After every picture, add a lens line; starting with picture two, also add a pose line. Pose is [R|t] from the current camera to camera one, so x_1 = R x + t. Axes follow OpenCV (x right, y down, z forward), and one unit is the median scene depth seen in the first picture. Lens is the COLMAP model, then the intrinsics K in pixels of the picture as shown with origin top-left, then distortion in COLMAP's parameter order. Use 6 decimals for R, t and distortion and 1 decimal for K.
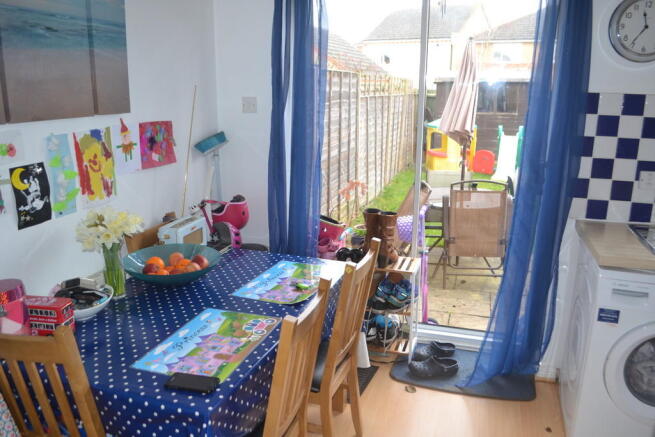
lens RADIAL K [[525.2, 0, 327.5], [0, 525.2, 218.5], [0, 0, 1]] dist [-0.076413, 0.000360]
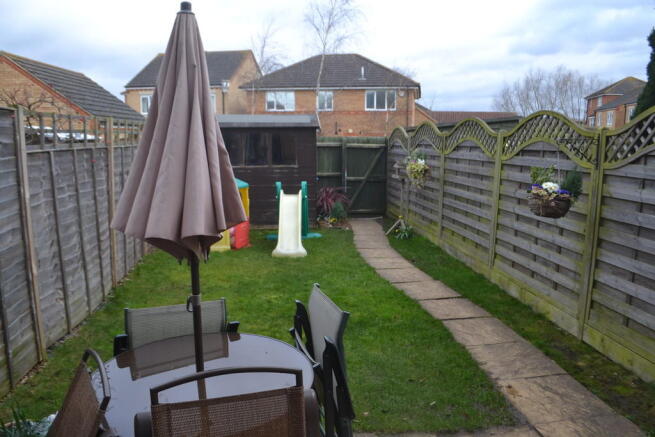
lens RADIAL K [[525.2, 0, 327.5], [0, 525.2, 218.5], [0, 0, 1]] dist [-0.076413, 0.000360]
pose [[0.918025, -0.062682, 0.391538, 0.090538], [0.098720, 0.992465, -0.072580, -0.060977], [-0.384038, 0.105282, 0.917295, 0.259231]]
